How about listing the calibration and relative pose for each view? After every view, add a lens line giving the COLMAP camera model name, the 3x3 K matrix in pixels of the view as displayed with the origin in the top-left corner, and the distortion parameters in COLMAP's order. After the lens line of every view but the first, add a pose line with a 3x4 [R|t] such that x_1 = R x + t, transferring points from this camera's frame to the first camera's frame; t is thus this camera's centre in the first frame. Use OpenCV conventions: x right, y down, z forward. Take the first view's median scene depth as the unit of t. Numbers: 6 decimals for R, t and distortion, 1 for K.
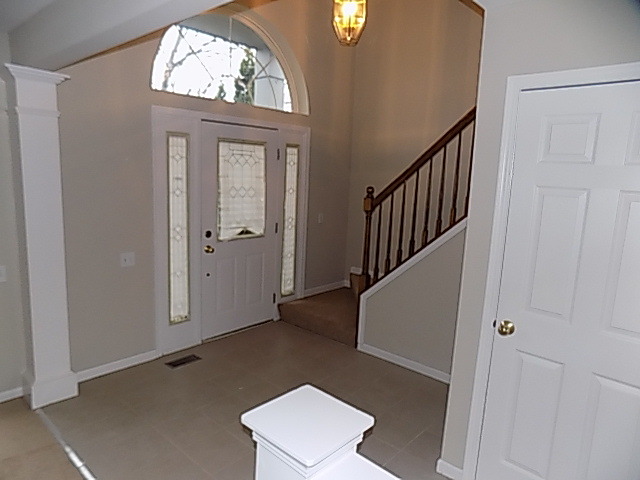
lens RADIAL K [[433.5, 0, 319.6], [0, 433.5, 230.8], [0, 0, 1]] dist [0.000851, 0.000095]
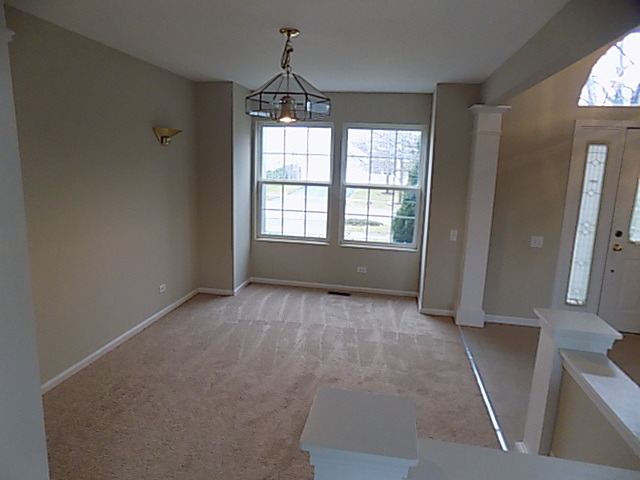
lens RADIAL K [[427.2, 0, 320.0], [0, 427.2, 240.0], [0, 0, 1]] dist [-0.000200, -0.000649]
pose [[0.535687, 0.135429, -0.833485, 0.255288], [-0.139927, 0.987646, 0.070546, 0.056676], [0.832742, 0.078837, 0.548019, -0.223193]]
